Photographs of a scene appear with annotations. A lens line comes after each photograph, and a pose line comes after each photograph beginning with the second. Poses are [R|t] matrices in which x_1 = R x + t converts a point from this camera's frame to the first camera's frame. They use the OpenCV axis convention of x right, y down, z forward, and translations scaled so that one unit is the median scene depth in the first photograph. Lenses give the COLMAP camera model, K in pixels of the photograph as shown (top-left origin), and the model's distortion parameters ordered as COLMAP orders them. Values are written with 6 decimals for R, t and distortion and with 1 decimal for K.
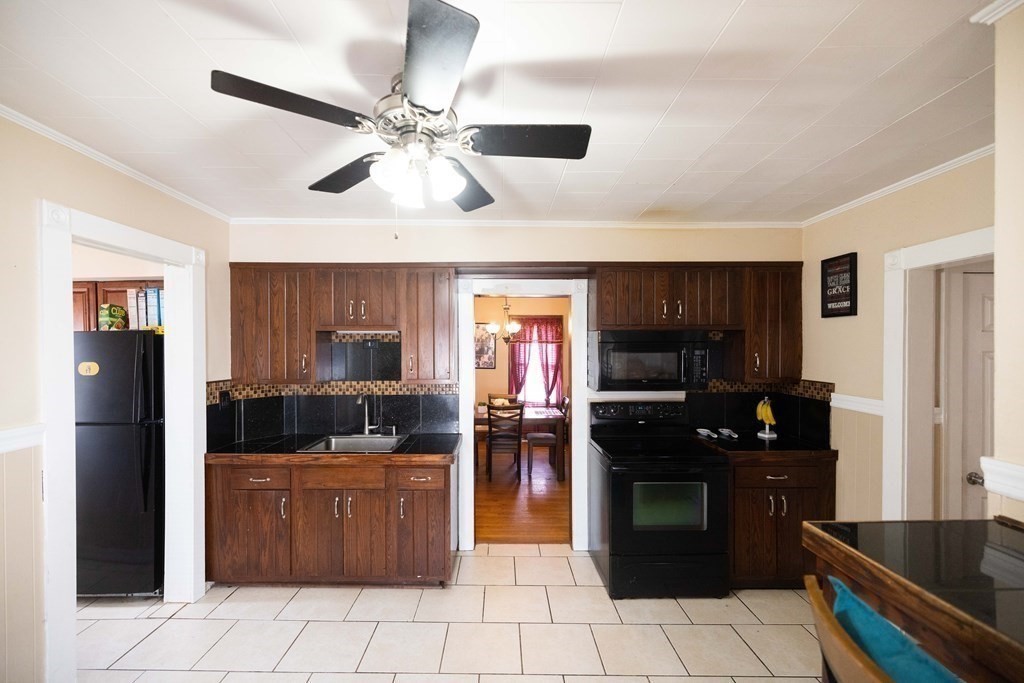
lens RADIAL K [[440.3, 0, 498.3], [0, 440.3, 351.0], [0, 0, 1]] dist [-0.000715, 0.000006]
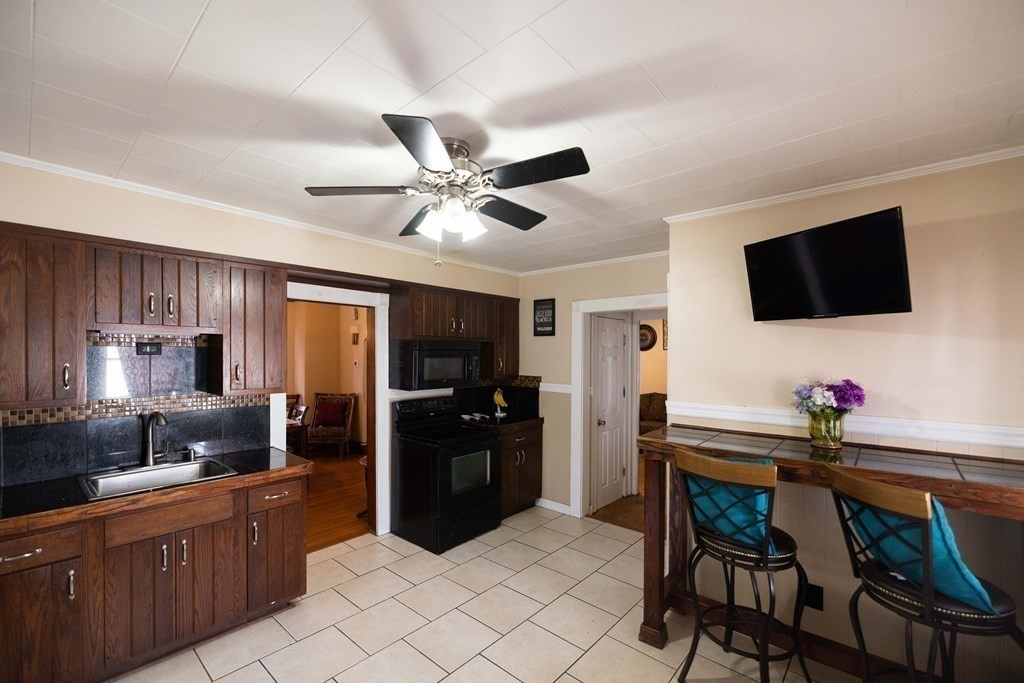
lens RADIAL K [[433.6, 0, 509.8], [0, 433.6, 356.2], [0, 0, 1]] dist [-0.000158, 0.000052]
pose [[0.659786, -0.000684, 0.751453, -0.495128], [0.001614, 0.999999, -0.000507, -0.001637], [-0.751452, 0.001548, 0.659786, 0.027607]]
